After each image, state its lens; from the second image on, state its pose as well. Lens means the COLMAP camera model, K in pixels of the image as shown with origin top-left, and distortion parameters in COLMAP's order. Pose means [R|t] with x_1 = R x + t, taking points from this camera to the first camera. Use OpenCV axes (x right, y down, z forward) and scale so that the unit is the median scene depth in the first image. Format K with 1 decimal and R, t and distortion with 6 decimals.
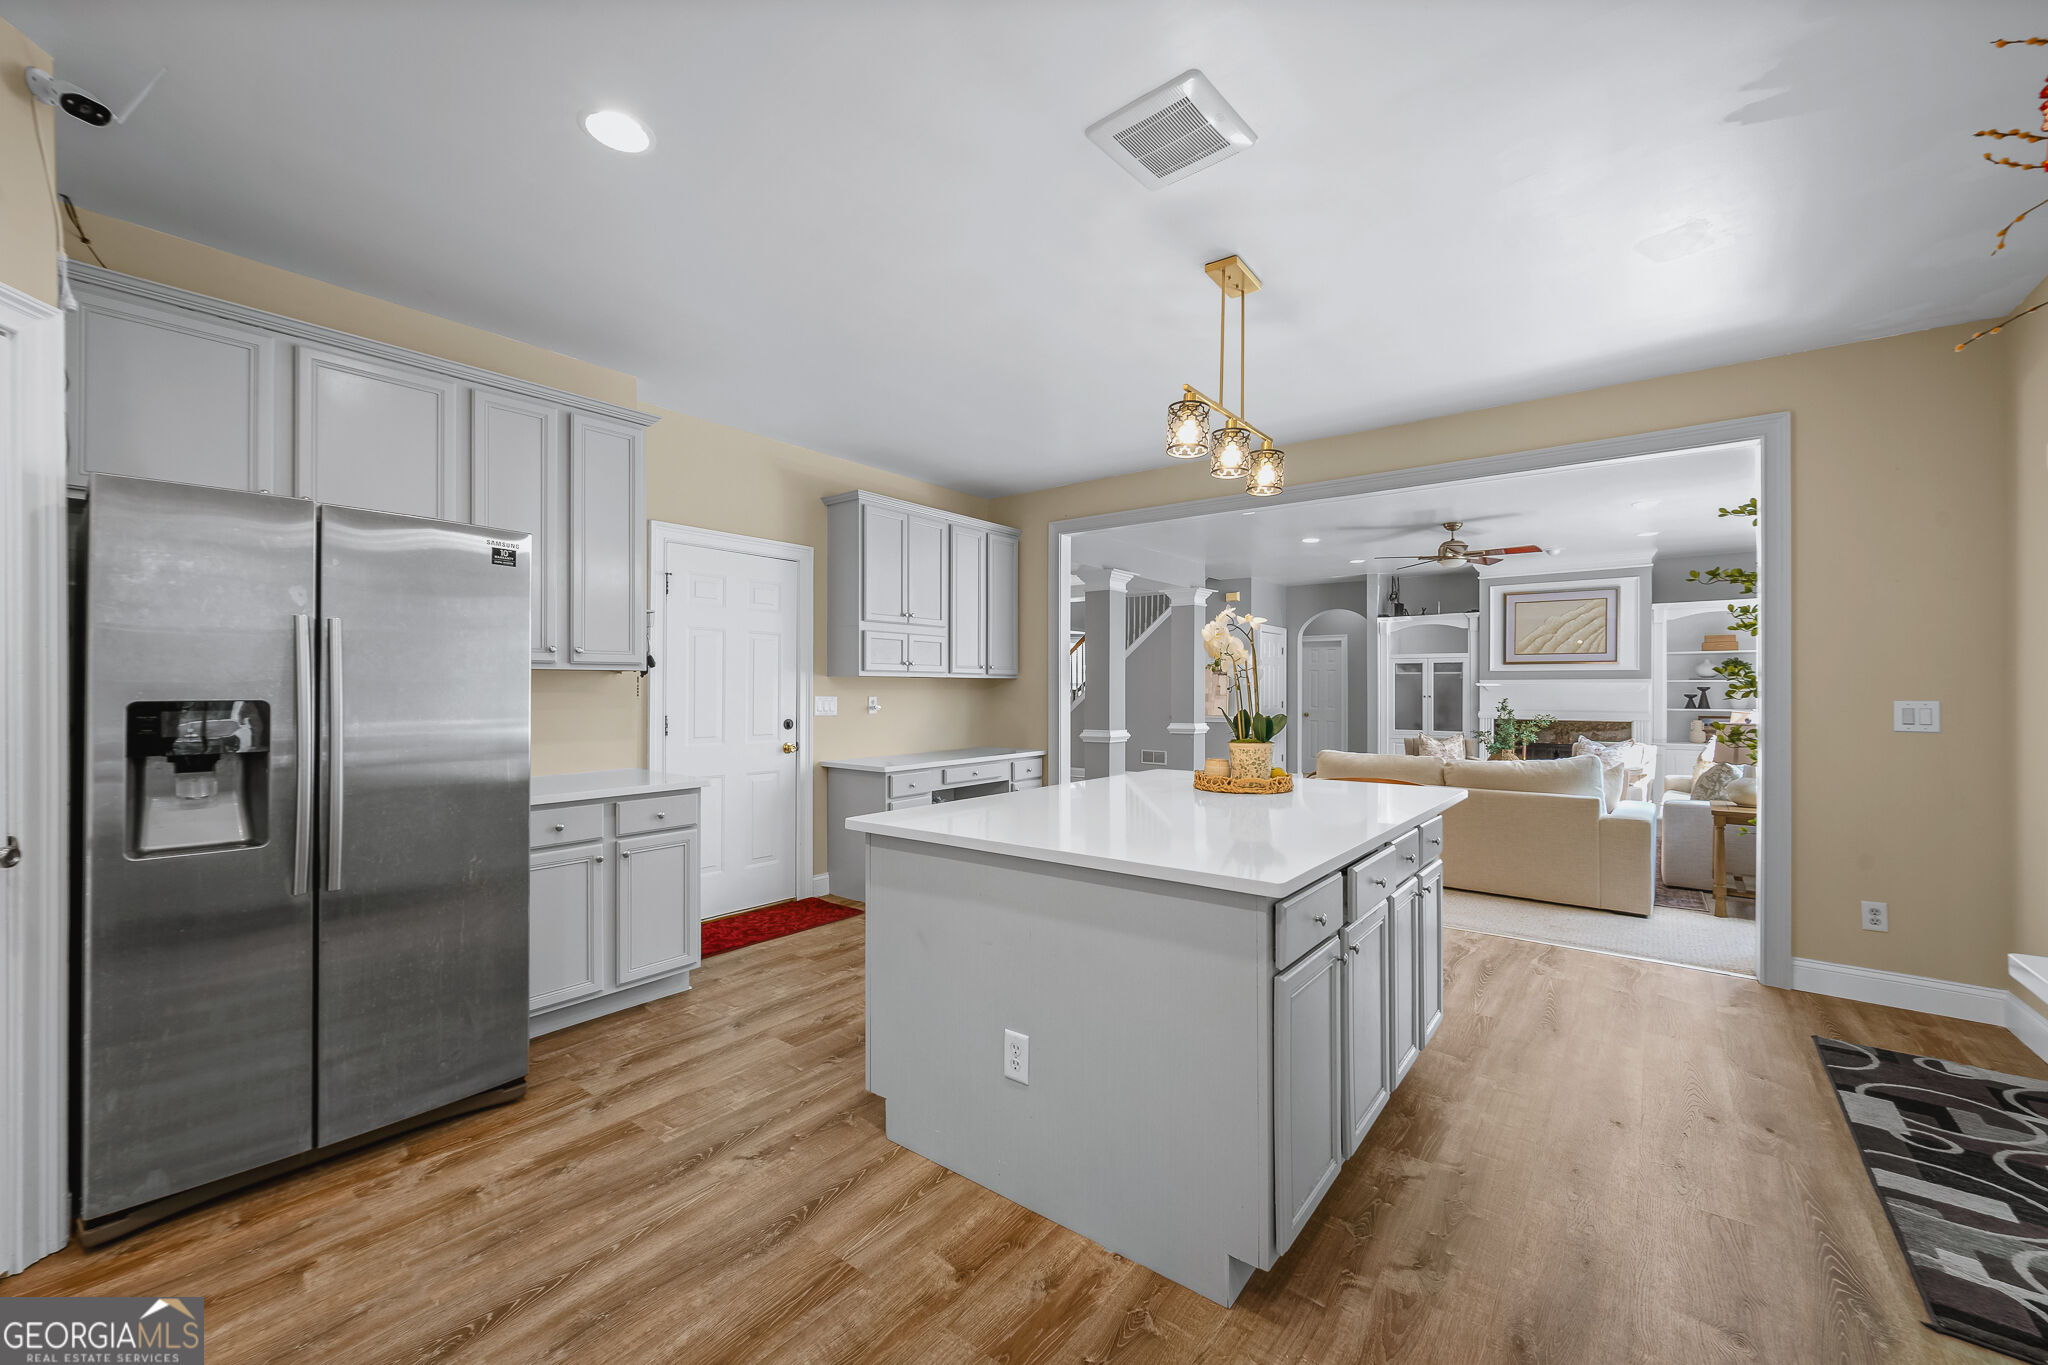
lens RADIAL K [[809.6, 0, 1018.7], [0, 809.6, 687.0], [0, 0, 1]] dist [0.002914, 0.000596]
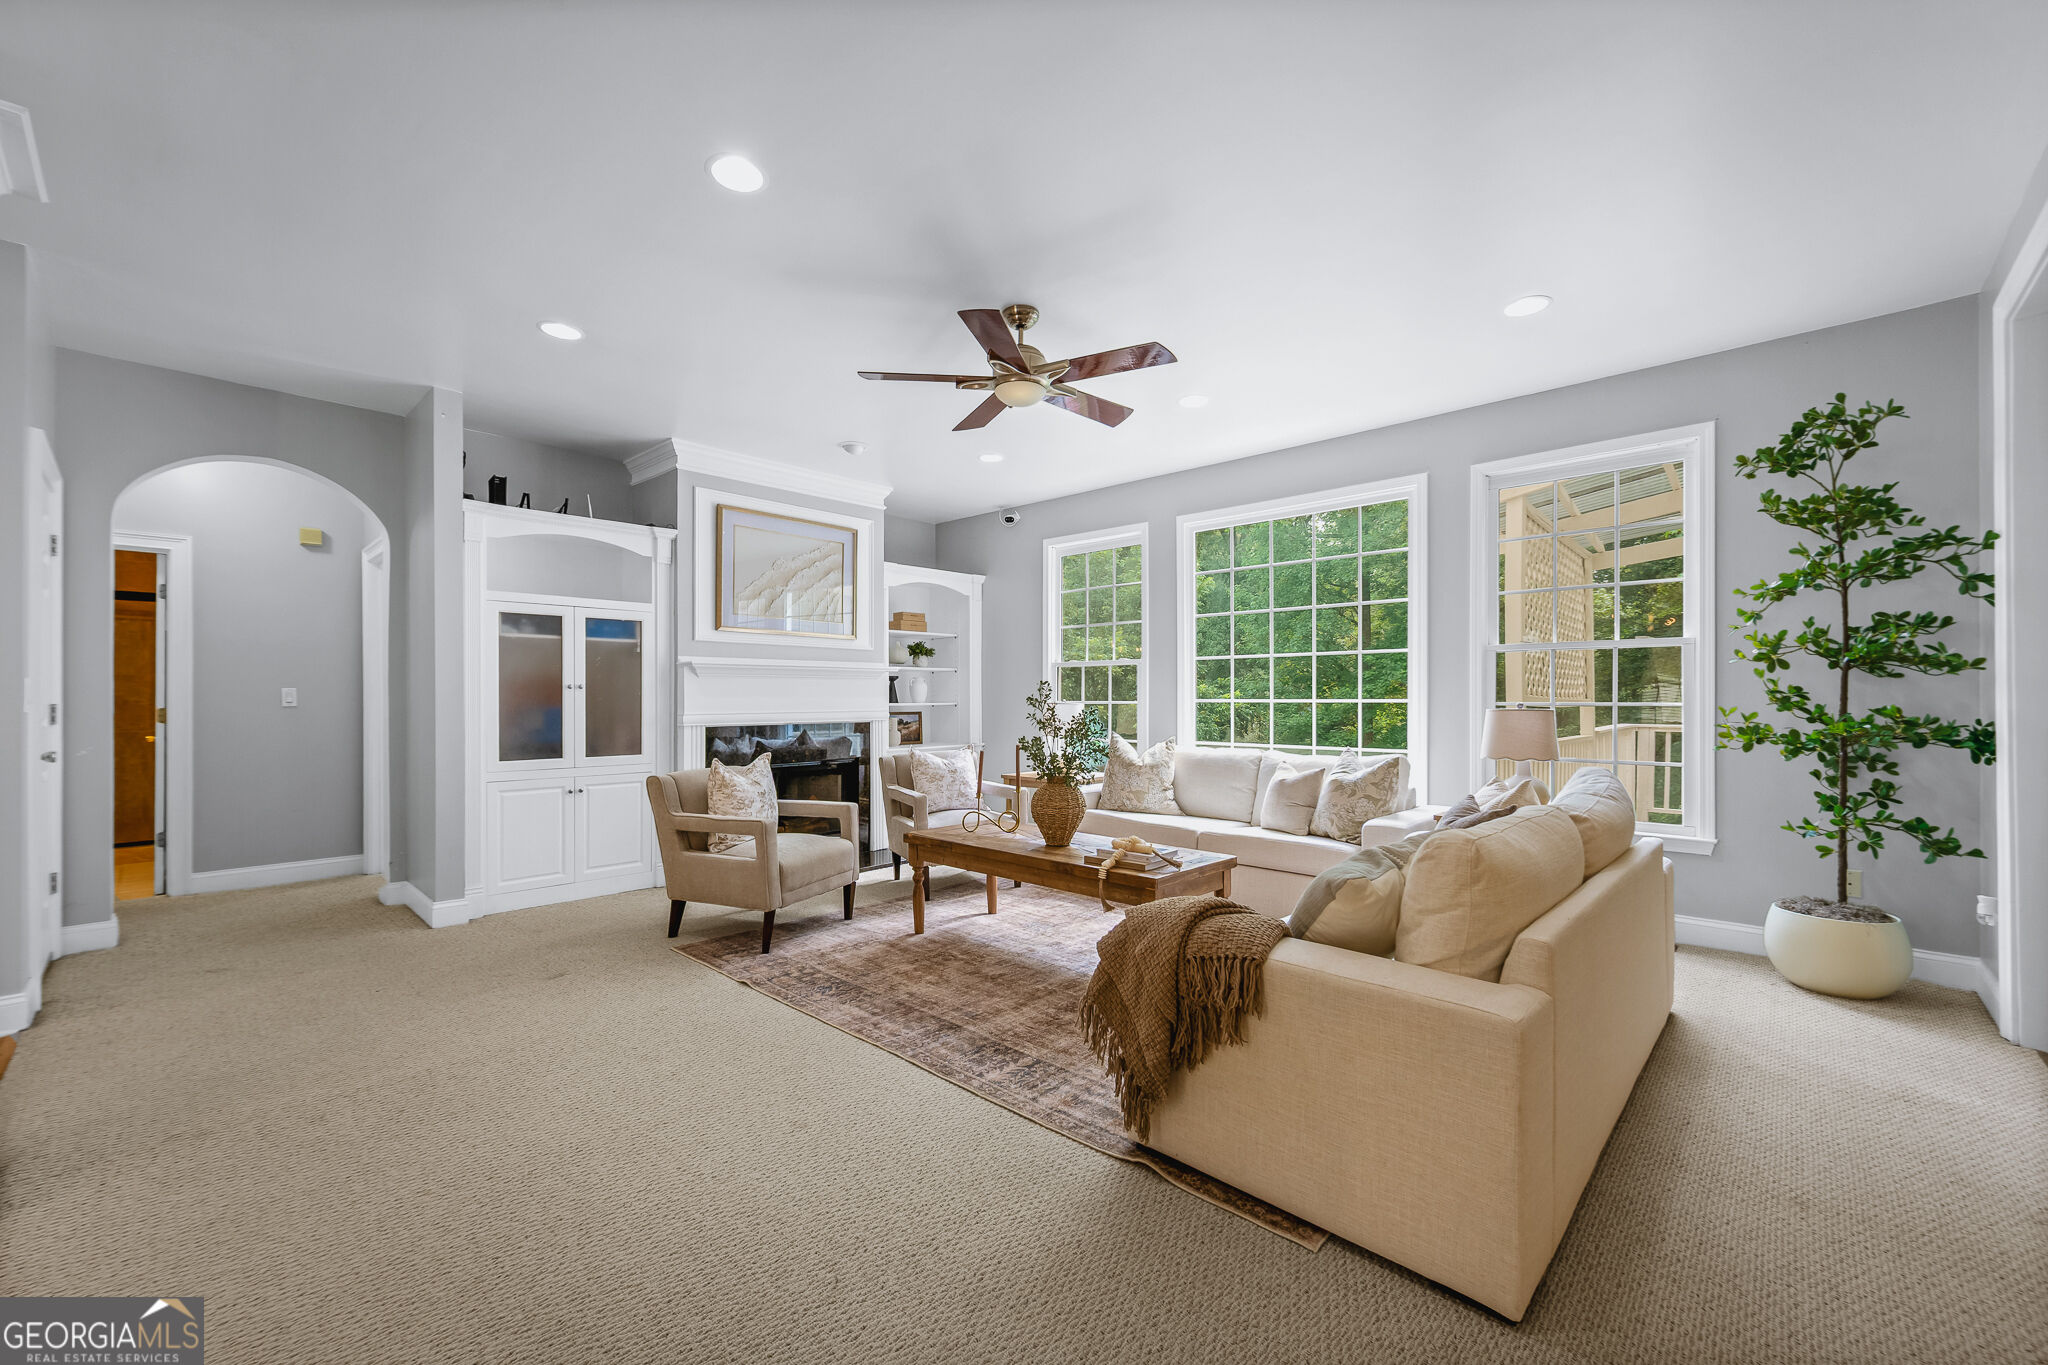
lens RADIAL K [[809.6, 0, 1018.6], [0, 809.6, 696.3], [0, 0, 1]] dist [0.002914, 0.000596]
pose [[0.064616, -0.003077, 0.997905, 0.046247], [-0.002538, 0.999992, 0.003248, 0.015530], [-0.997907, -0.002743, 0.064607, 0.724972]]
